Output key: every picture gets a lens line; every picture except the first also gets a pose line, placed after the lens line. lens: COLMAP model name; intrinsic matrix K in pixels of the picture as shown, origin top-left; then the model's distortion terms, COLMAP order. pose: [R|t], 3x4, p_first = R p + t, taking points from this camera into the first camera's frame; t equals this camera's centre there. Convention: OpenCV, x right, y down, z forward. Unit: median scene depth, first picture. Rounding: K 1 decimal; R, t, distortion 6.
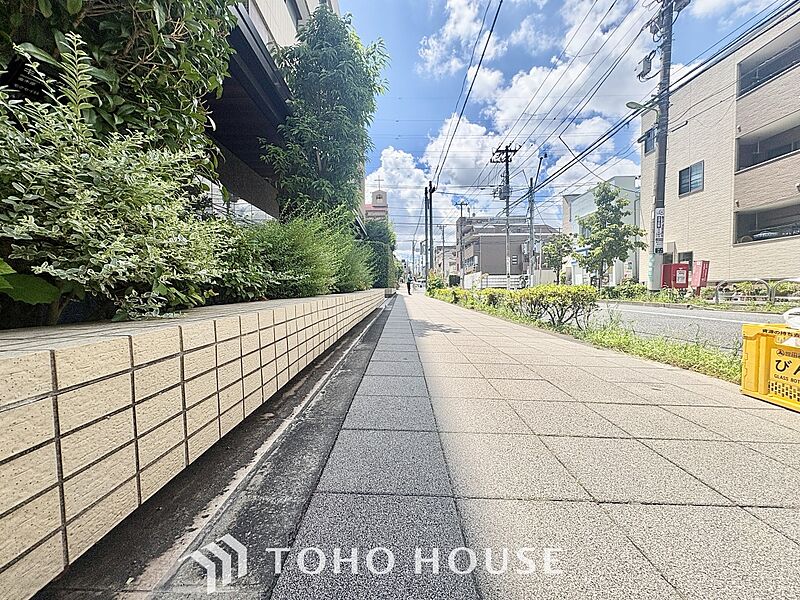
lens RADIAL K [[319.6, 0, 402.3], [0, 319.6, 297.9], [0, 0, 1]] dist [0.014012, -0.001458]
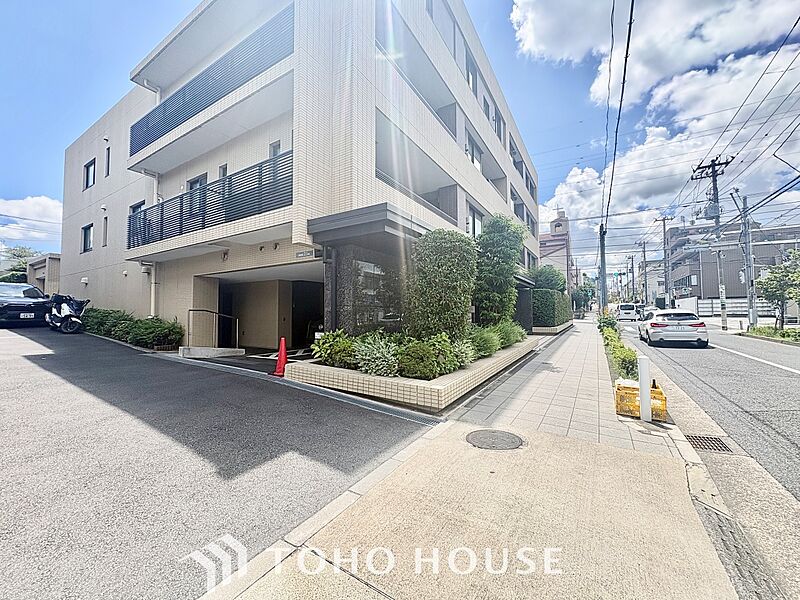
lens RADIAL K [[319.6, 0, 400.6], [0, 319.6, 295.7], [0, 0, 1]] dist [0.014012, -0.001458]
pose [[0.848585, -0.030121, -0.528201, 0.055321], [-0.006714, 0.997684, -0.067680, -0.033722], [0.529017, 0.060979, 0.846418, -0.186762]]
